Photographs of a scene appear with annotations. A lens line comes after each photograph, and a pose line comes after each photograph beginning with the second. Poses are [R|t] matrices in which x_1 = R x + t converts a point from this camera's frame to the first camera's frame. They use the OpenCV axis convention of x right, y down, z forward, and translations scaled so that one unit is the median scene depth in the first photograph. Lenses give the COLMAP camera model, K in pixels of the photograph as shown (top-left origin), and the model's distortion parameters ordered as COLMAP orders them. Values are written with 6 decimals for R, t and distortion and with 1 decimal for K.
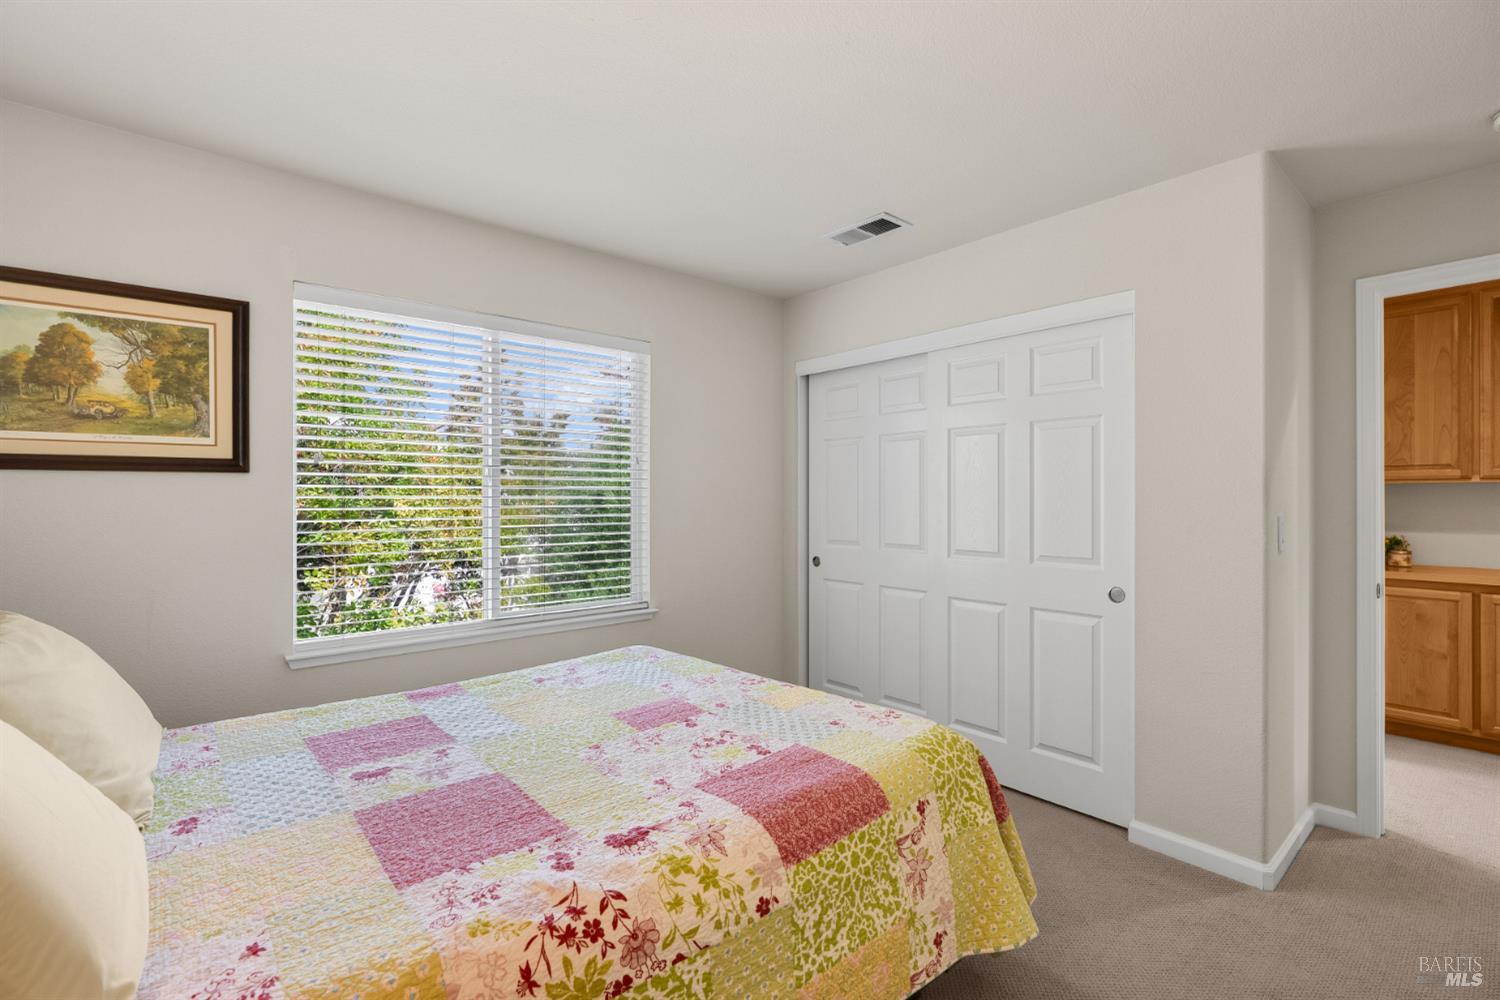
lens RADIAL K [[673.8, 0, 748.1], [0, 673.8, 499.3], [0, 0, 1]] dist [-0.012612, 0.000085]
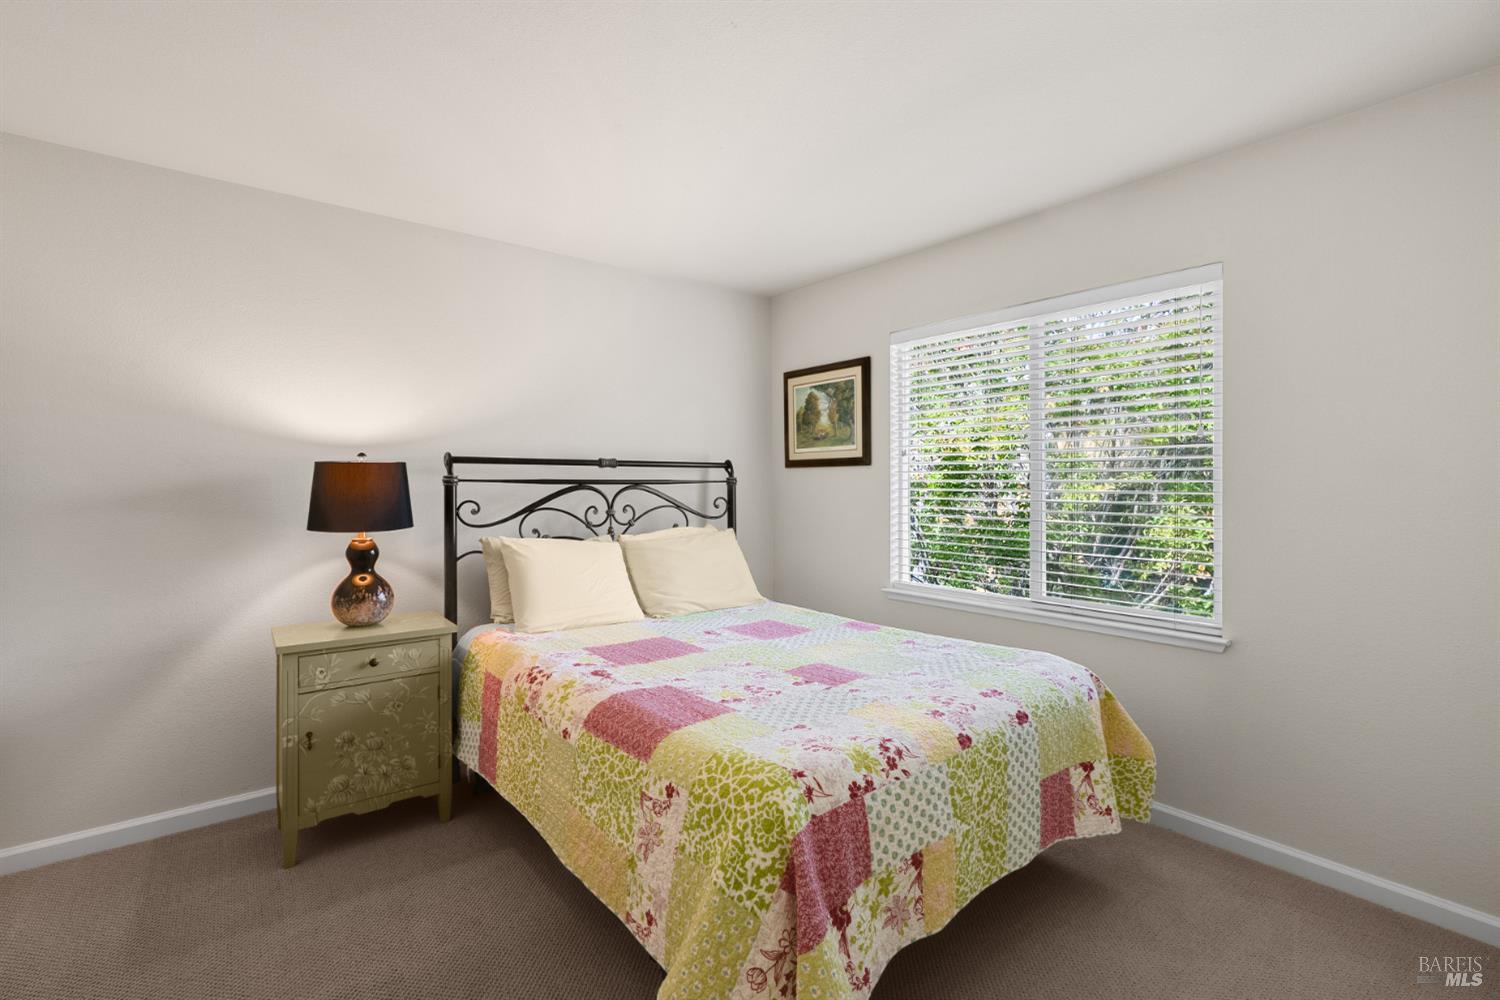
lens RADIAL K [[673.8, 0, 748.6], [0, 673.8, 490.5], [0, 0, 1]] dist [-0.012612, 0.000085]
pose [[-0.031598, 0.013359, -0.999411, 0.972205], [-0.002068, 0.999908, 0.013431, -0.001907], [0.999499, 0.002492, -0.031568, 0.892593]]
